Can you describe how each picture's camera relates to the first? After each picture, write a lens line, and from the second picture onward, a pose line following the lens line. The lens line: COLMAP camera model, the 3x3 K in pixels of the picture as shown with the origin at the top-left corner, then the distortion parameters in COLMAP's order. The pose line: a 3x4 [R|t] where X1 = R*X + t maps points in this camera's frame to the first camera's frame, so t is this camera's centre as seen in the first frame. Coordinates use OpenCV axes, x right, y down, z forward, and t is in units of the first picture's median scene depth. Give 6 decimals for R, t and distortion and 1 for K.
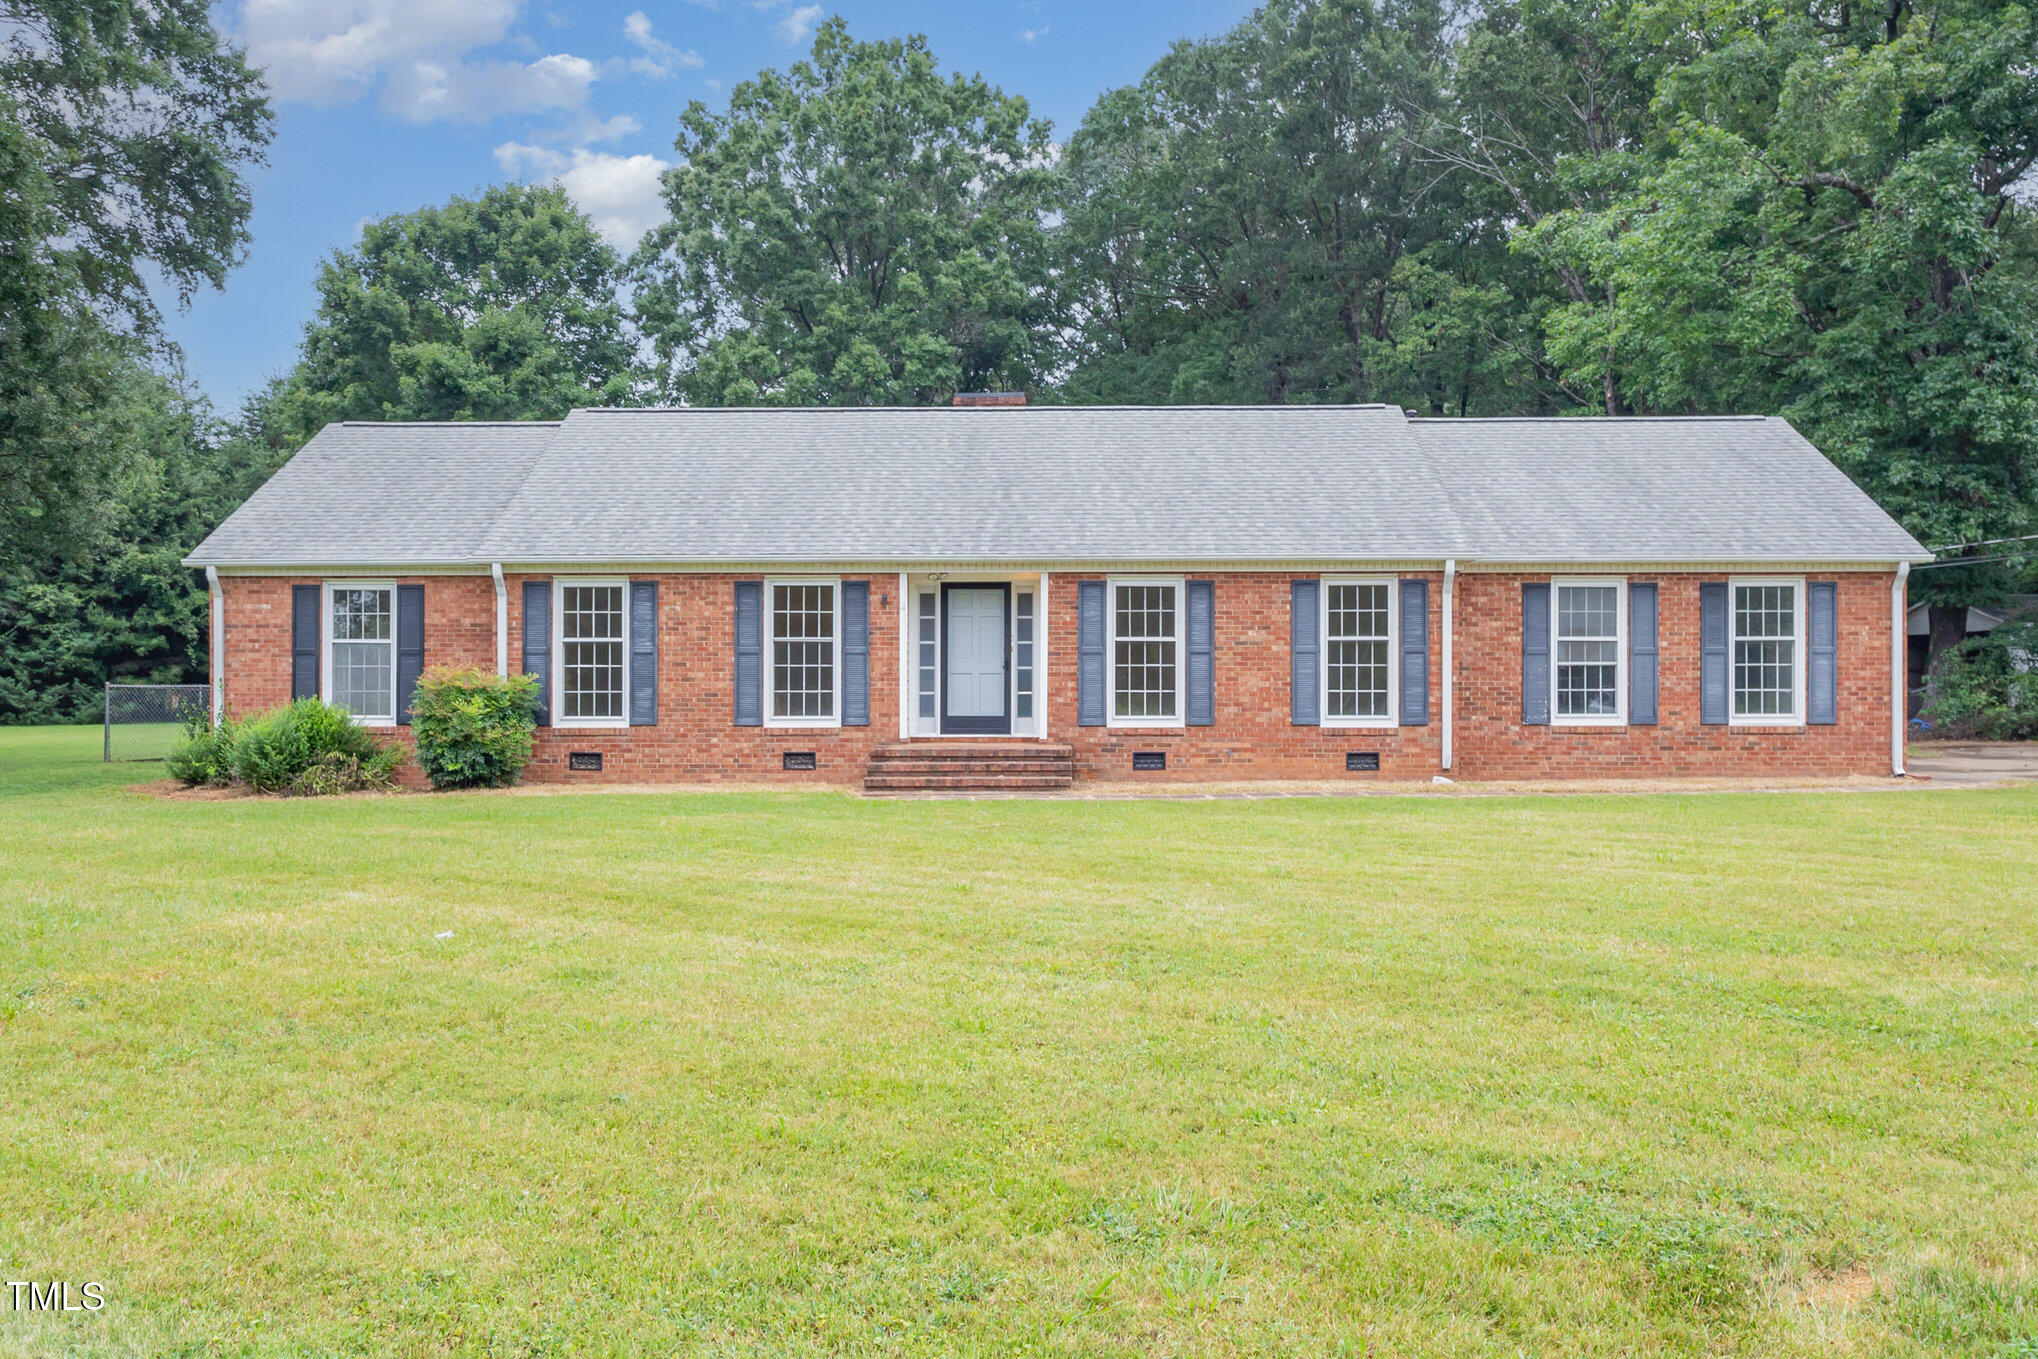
lens RADIAL K [[1600.0, 0, 1019.0], [0, 1600.0, 679.5], [0, 0, 1]] dist [0.021109, -0.014762]
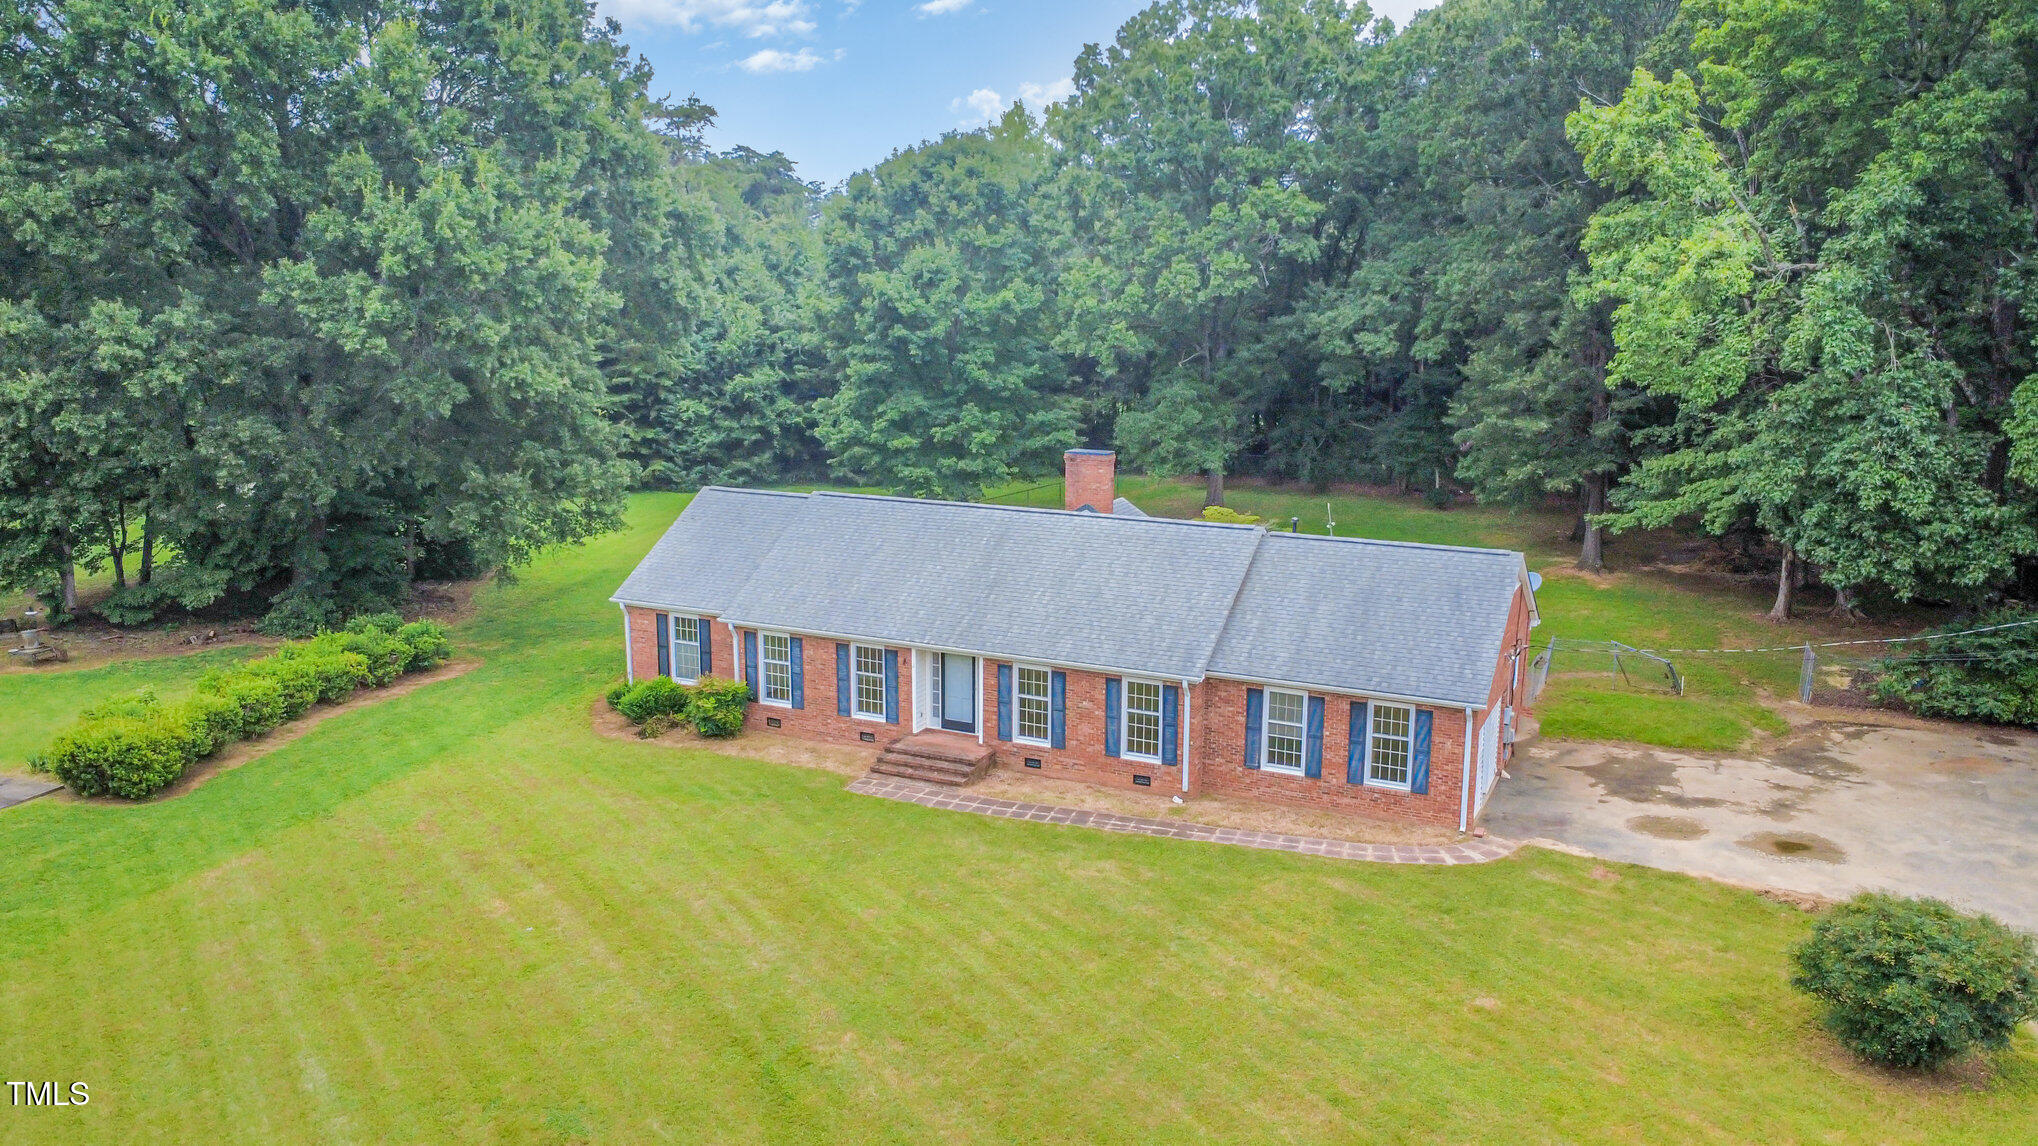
lens RADIAL K [[1528.7, 0, 1019.0], [0, 1528.7, 573.0], [0, 0, 1]] dist [0.006608, -0.001470]
pose [[0.909461, 0.089005, -0.406151, 0.738423], [-0.005425, 0.979277, 0.202453, -0.502186], [0.415754, -0.181919, 0.891097, -0.509533]]
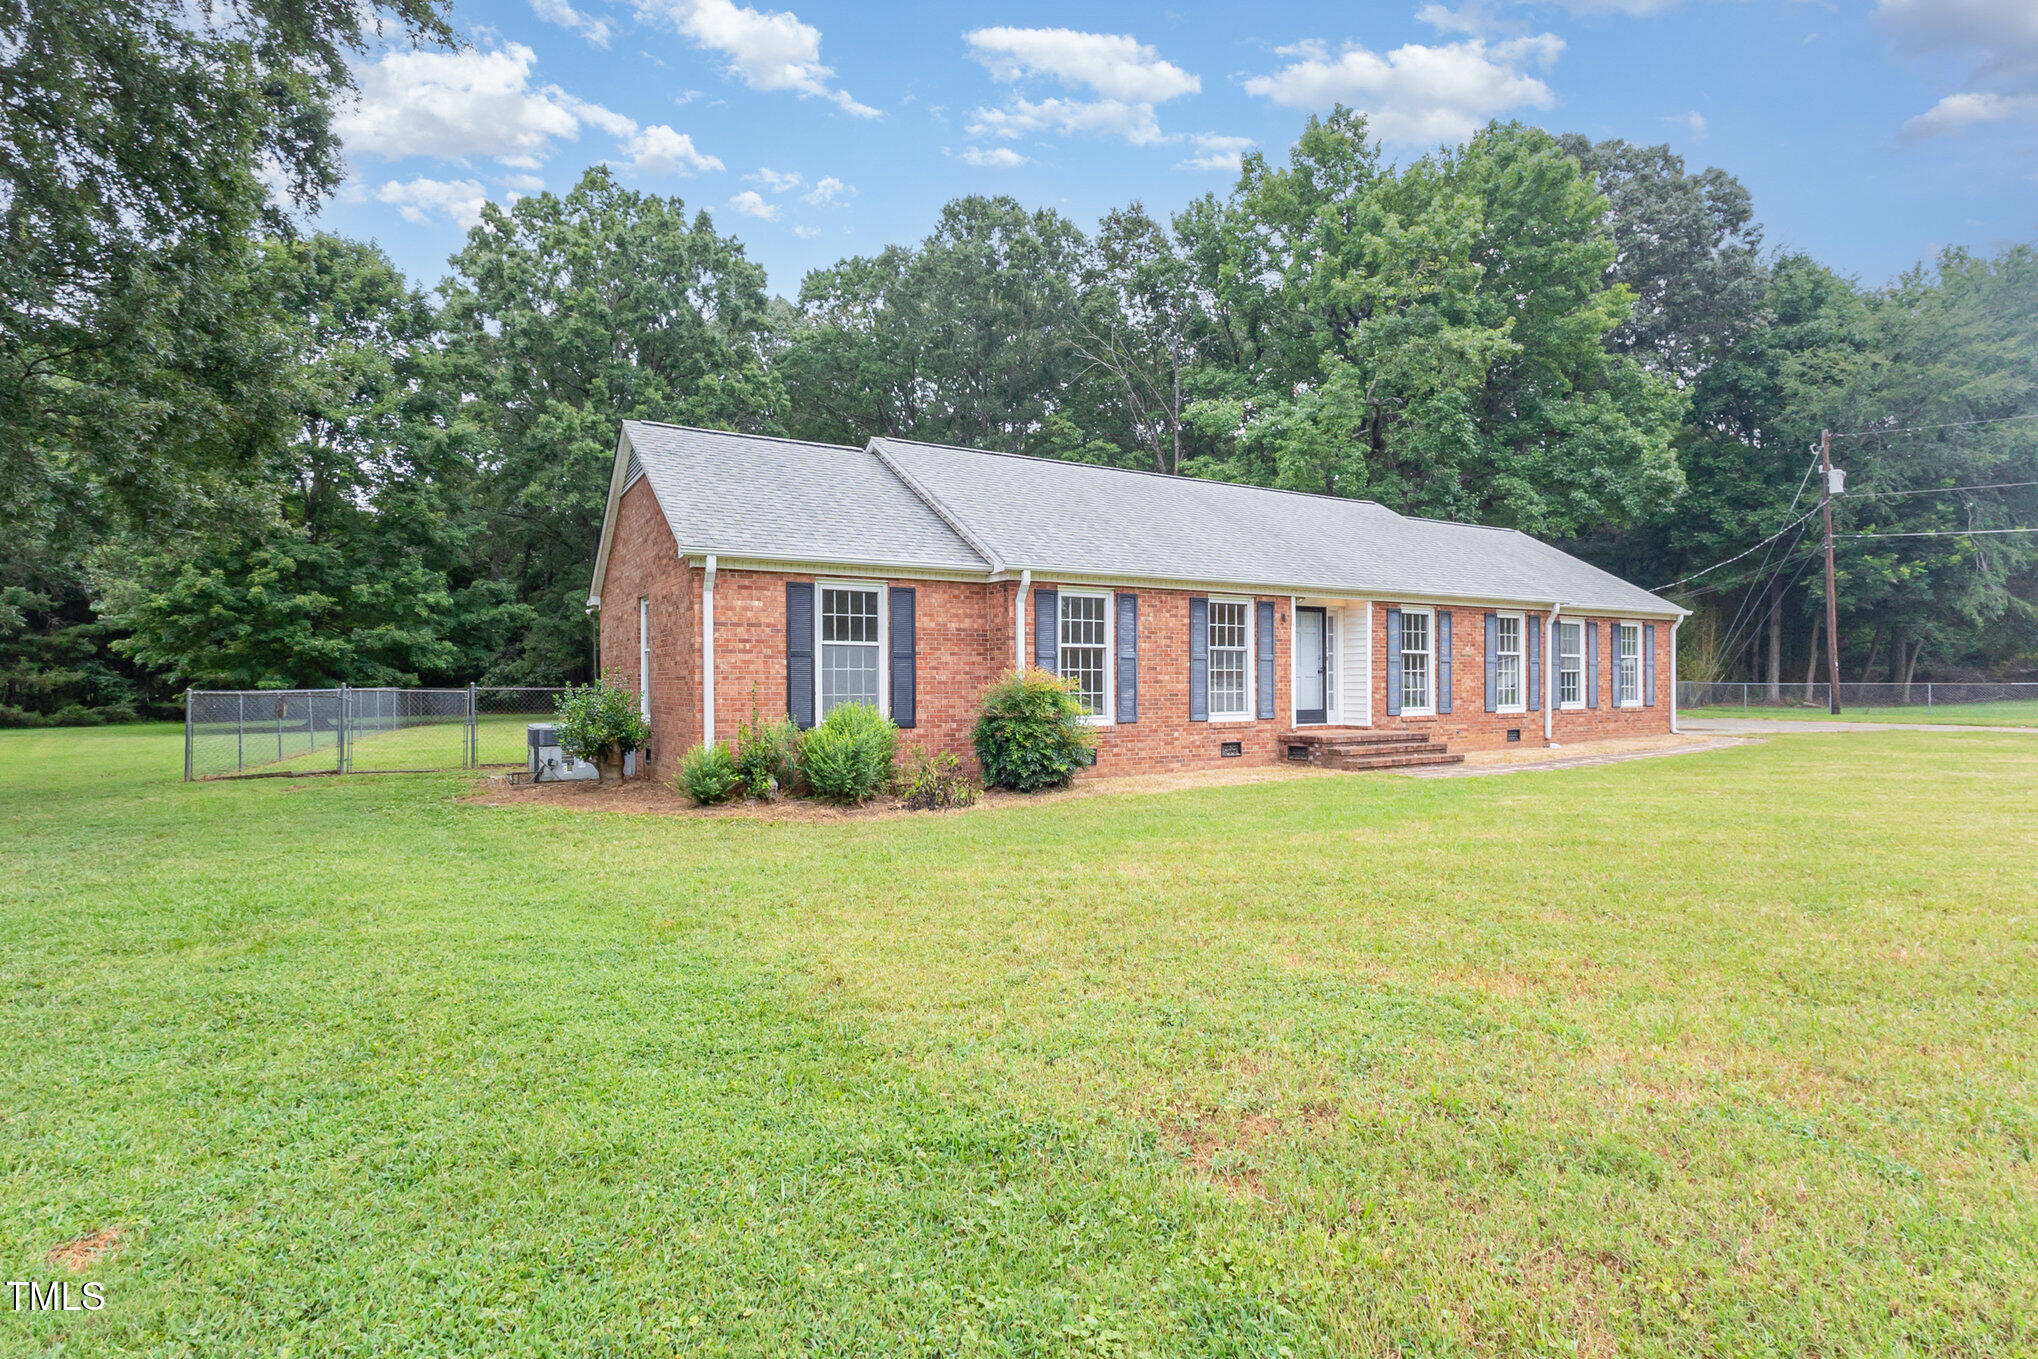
lens RADIAL K [[973.8, 0, 1019.0], [0, 973.8, 679.5], [0, 0, 1]] dist [0.005128, 0.000460]
pose [[0.852661, -0.000728, 0.522463, -0.640328], [0.003633, 0.999983, -0.004536, 0.001163], [-0.522451, 0.005765, 0.852650, 0.450664]]
